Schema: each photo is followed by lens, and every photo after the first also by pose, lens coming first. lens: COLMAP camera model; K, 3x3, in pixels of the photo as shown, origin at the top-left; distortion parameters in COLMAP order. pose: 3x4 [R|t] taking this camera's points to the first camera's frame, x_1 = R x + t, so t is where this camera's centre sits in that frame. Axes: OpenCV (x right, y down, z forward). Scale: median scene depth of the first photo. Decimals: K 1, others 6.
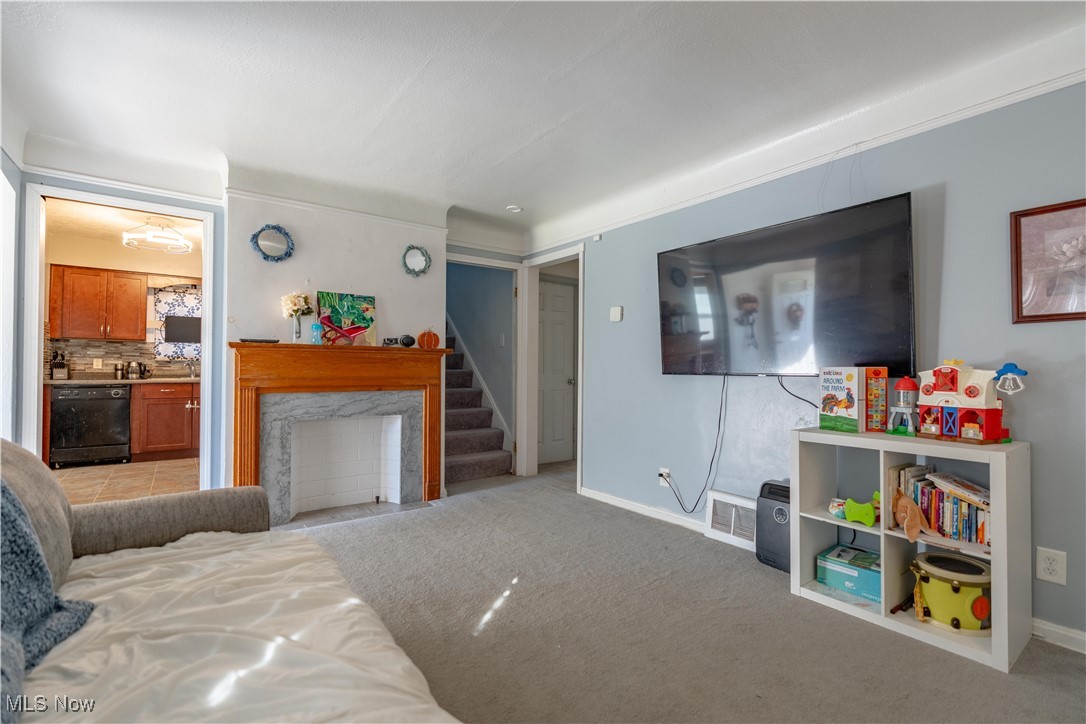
lens RADIAL K [[488.2, 0, 544.5], [0, 488.2, 363.2], [0, 0, 1]] dist [-0.009994, 0.005369]
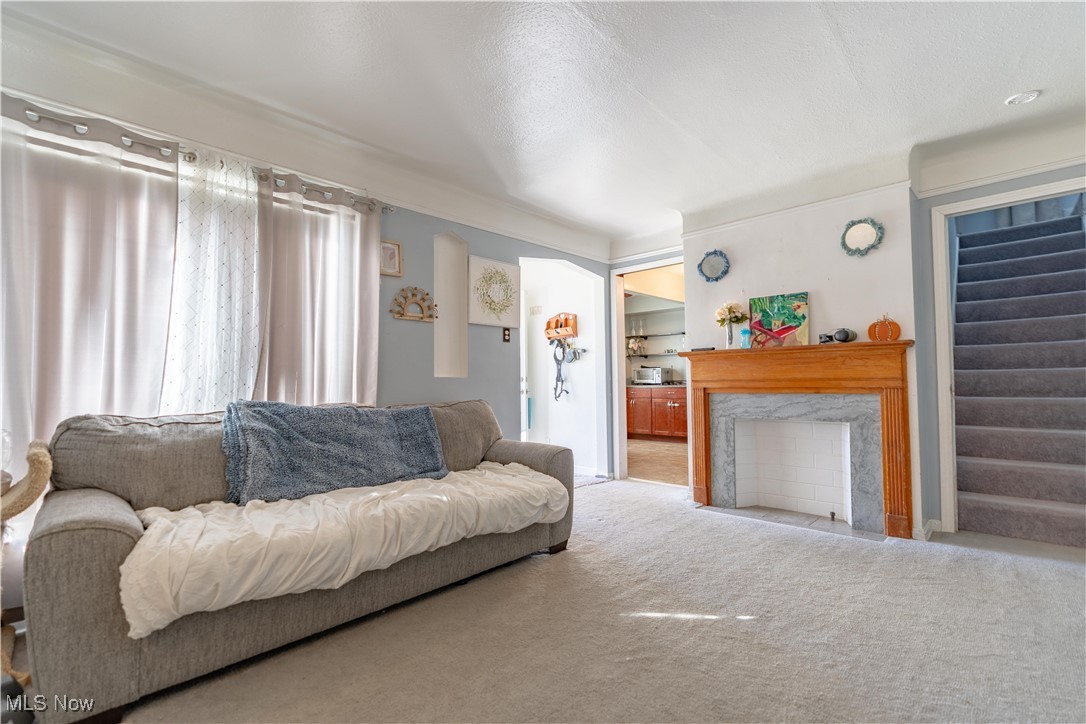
lens RADIAL K [[488.2, 0, 544.5], [0, 488.2, 363.2], [0, 0, 1]] dist [-0.009994, 0.005369]
pose [[0.165222, -0.045509, -0.985206, 0.481990], [0.024709, 0.998812, -0.041994, 0.026156], [0.985947, -0.017405, 0.166150, 0.353988]]
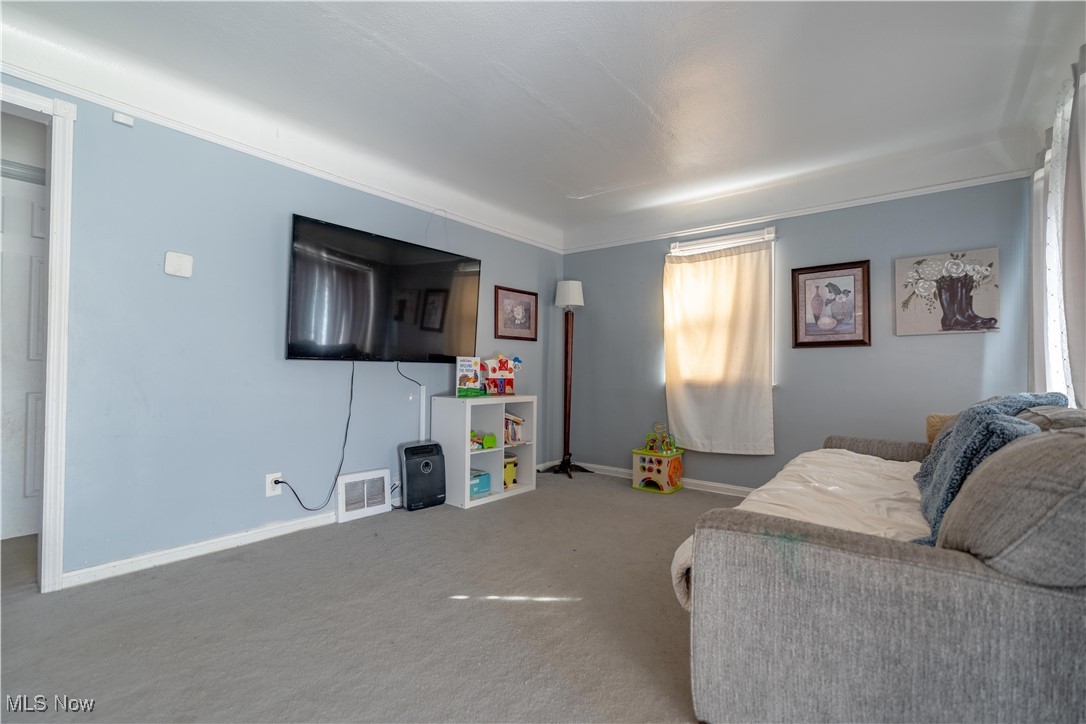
lens RADIAL K [[488.2, 0, 544.5], [0, 488.2, 363.2], [0, 0, 1]] dist [-0.009994, 0.005369]
pose [[-0.246337, 0.004828, 0.969172, -0.626357], [-0.026416, 0.999583, -0.011694, 0.025284], [-0.968824, -0.028482, -0.246106, 0.723231]]
